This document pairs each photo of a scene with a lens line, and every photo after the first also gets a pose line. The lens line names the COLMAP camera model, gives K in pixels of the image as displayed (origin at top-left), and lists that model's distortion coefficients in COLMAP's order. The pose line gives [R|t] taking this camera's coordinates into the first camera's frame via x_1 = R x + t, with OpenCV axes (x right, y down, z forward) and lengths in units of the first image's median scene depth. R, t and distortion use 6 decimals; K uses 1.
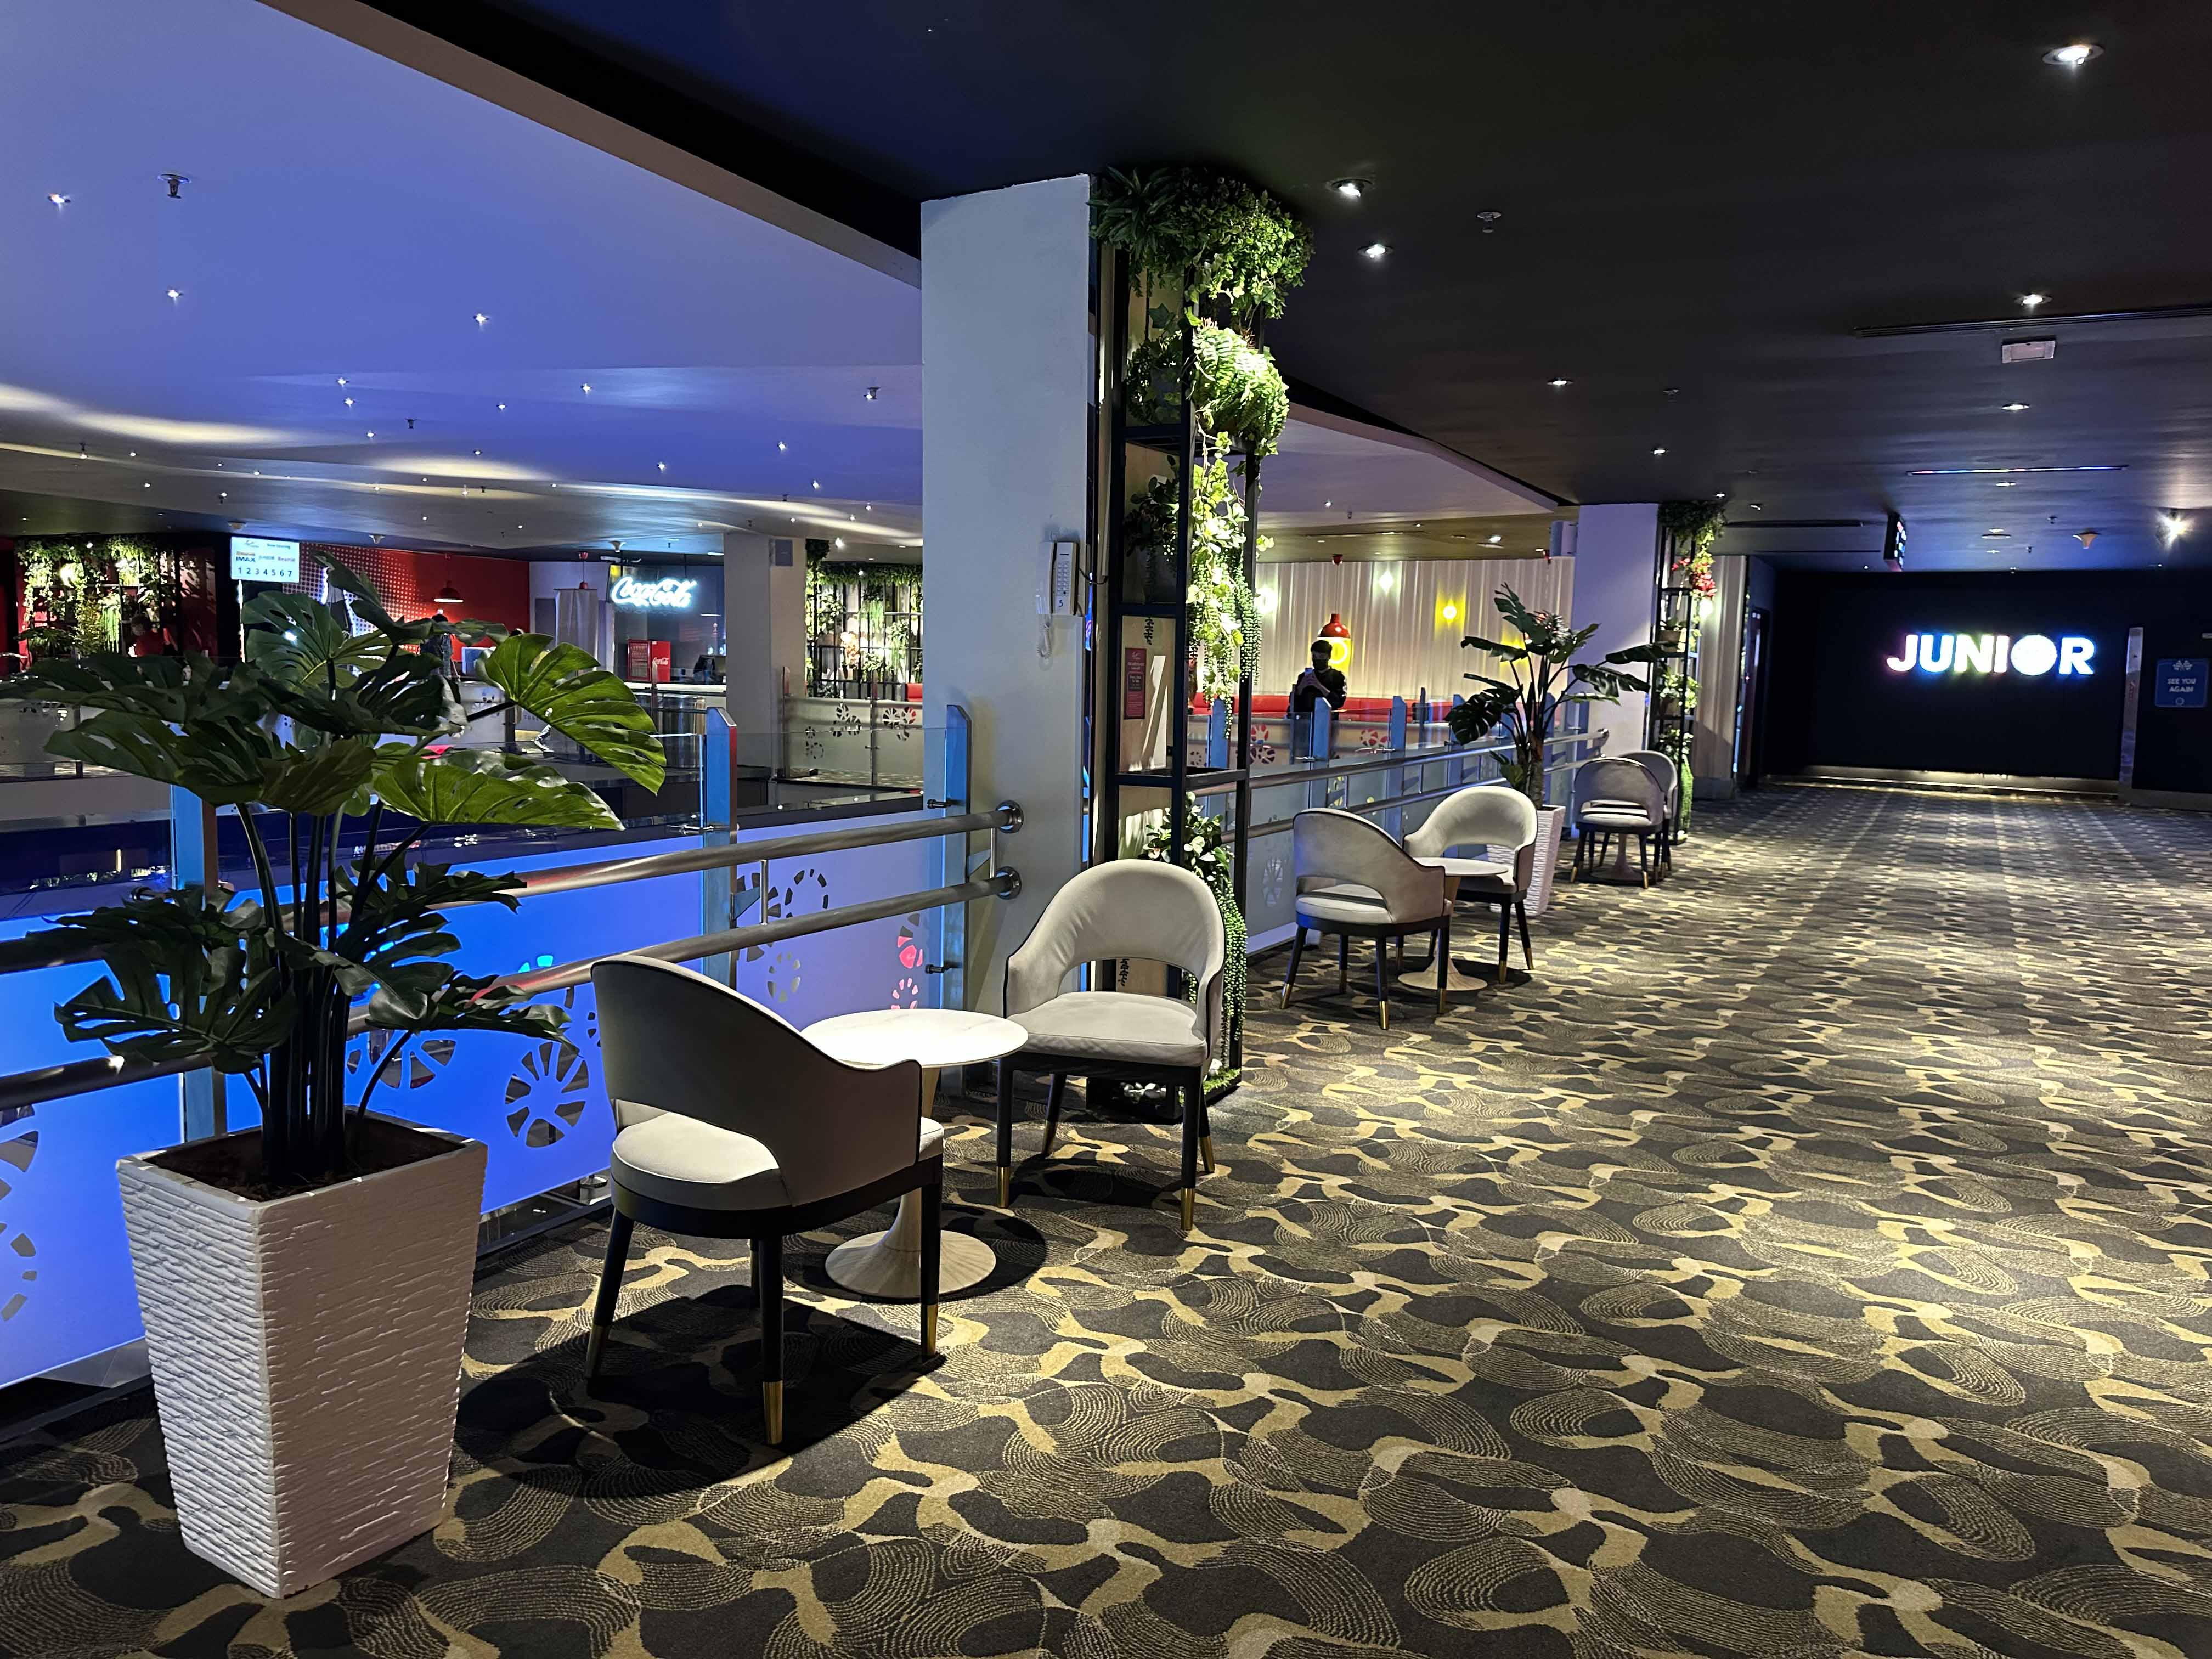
lens RADIAL K [[1565.6, 0, 1110.6], [0, 1565.6, 810.0], [0, 0, 1]] dist [0.034110, -0.018425]
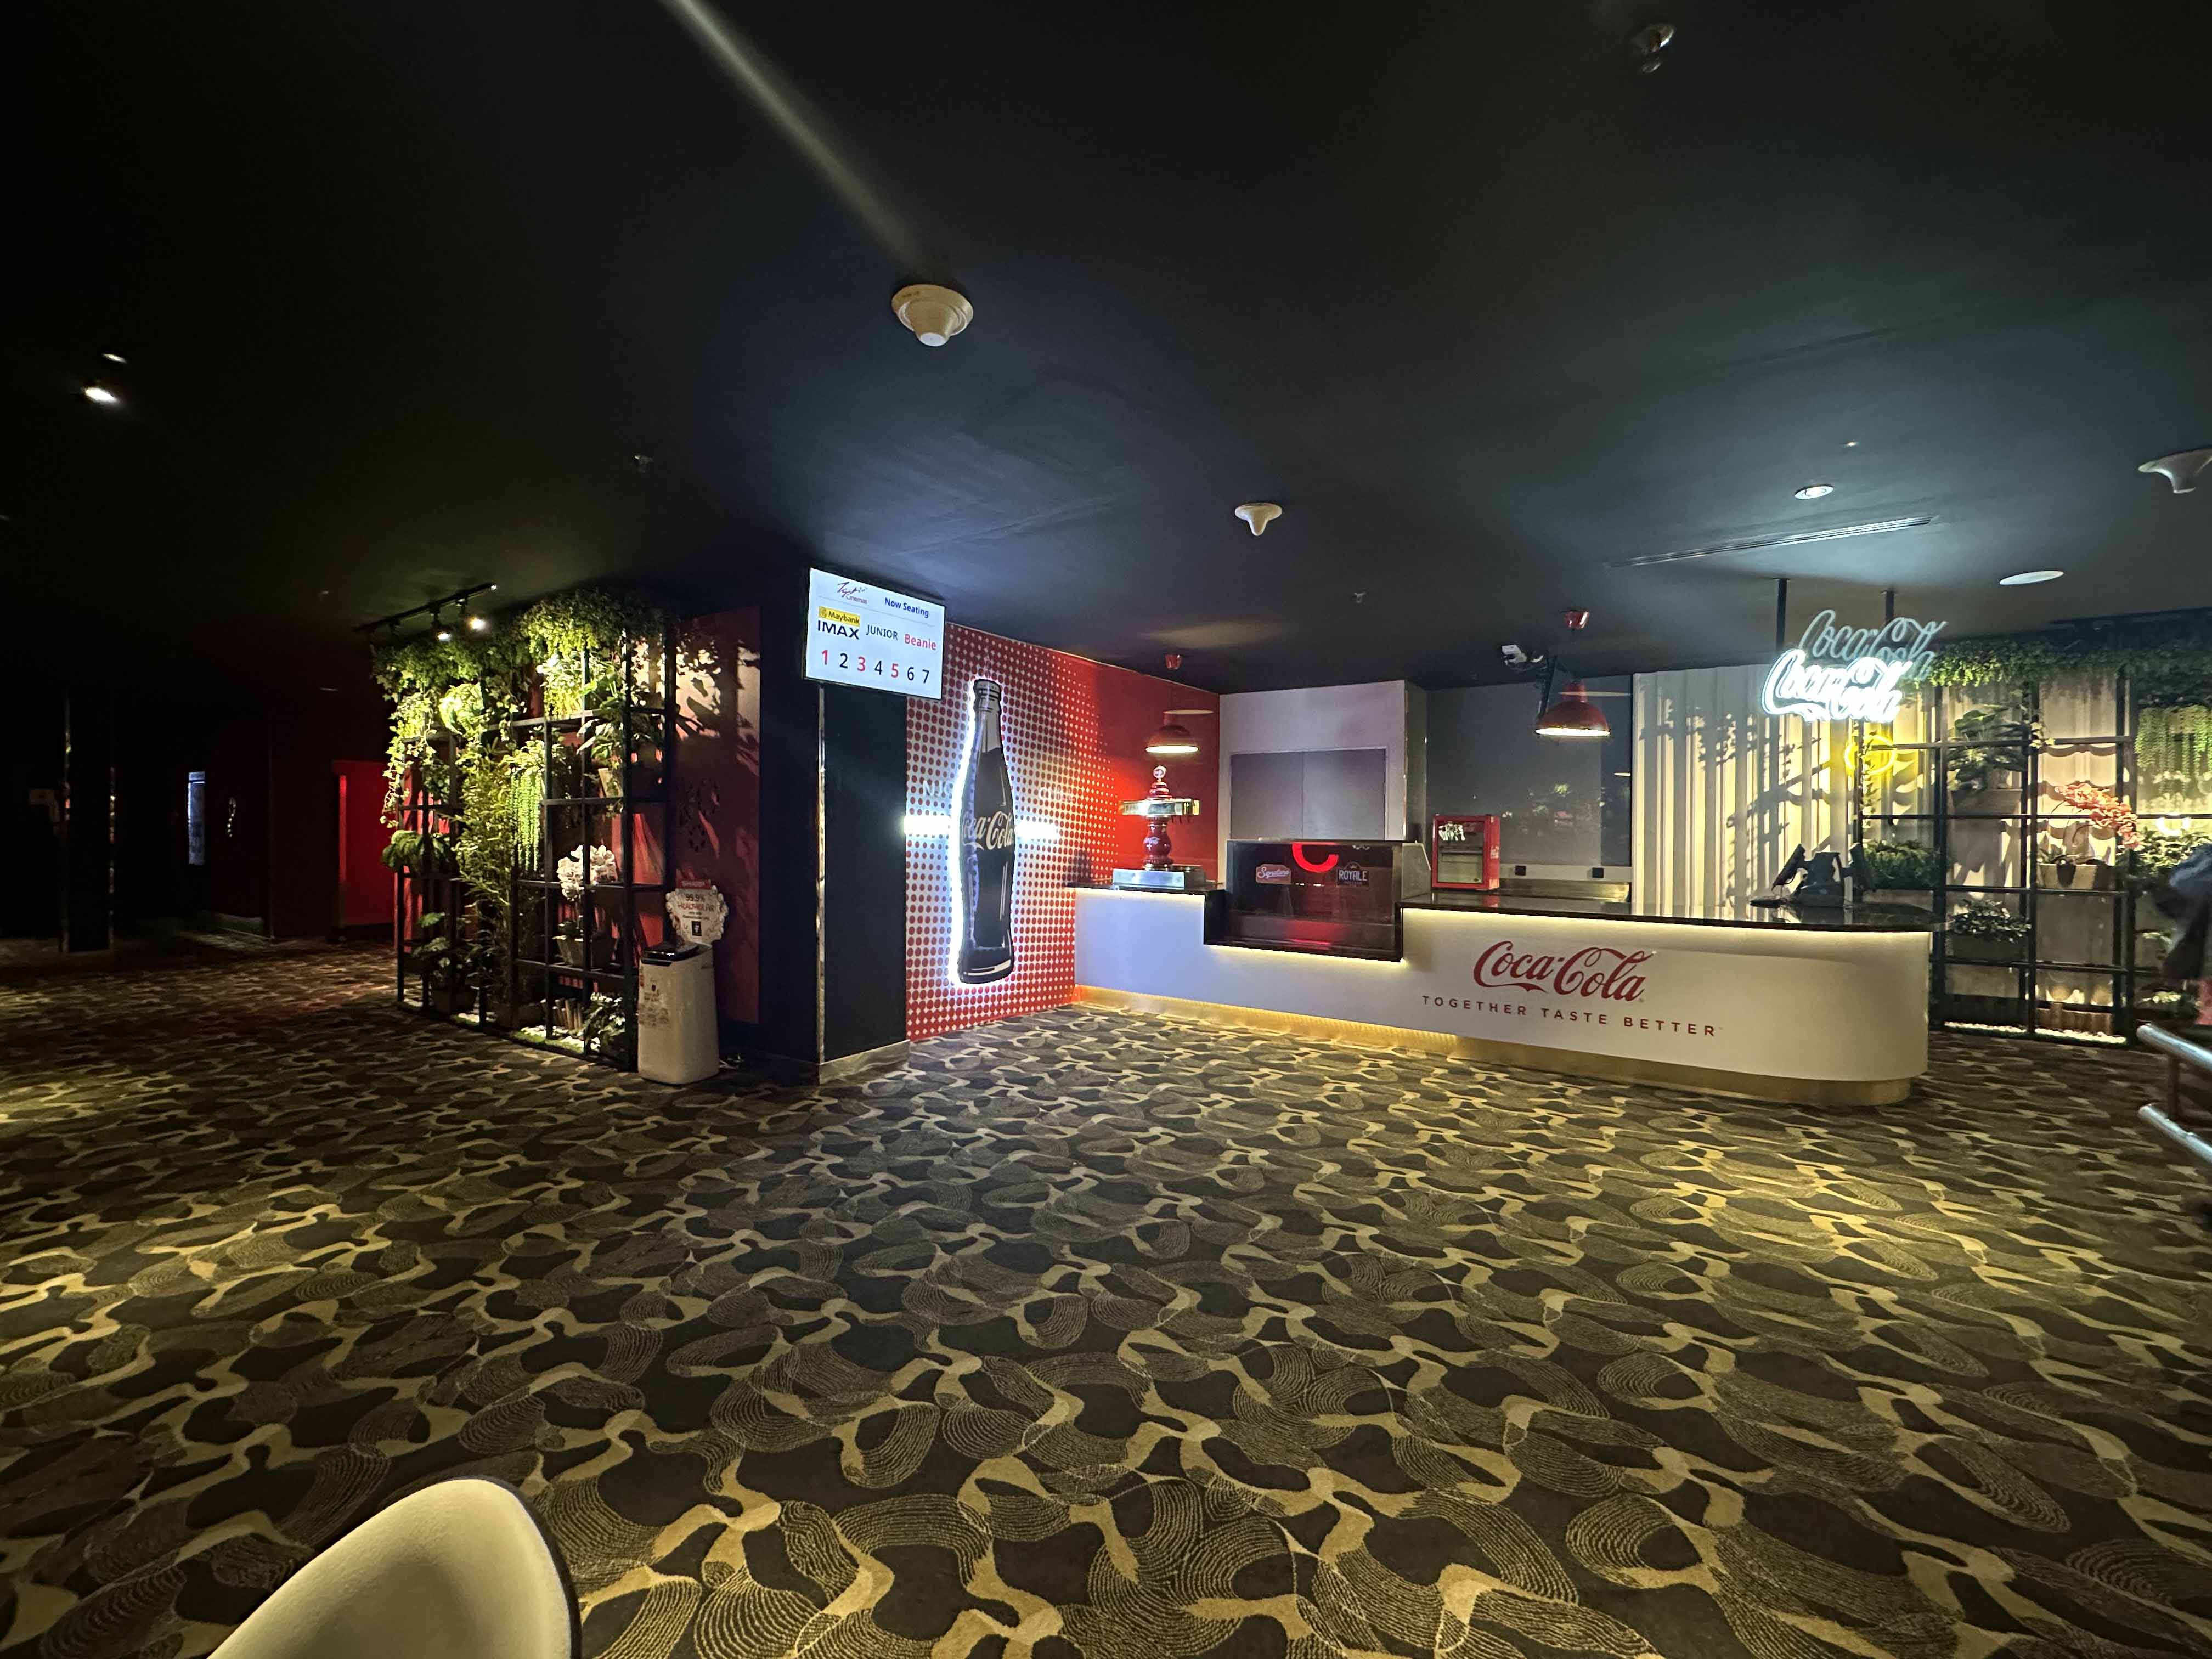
lens RADIAL K [[882.9, 0, 1103.9], [0, 882.9, 839.7], [0, 0, 1]] dist [-0.003541, -0.000044]
pose [[0.995570, -0.020440, -0.091777, -0.112324], [0.012150, 0.995868, -0.089995, -0.021199], [0.093238, 0.088481, 0.991705, 0.193094]]
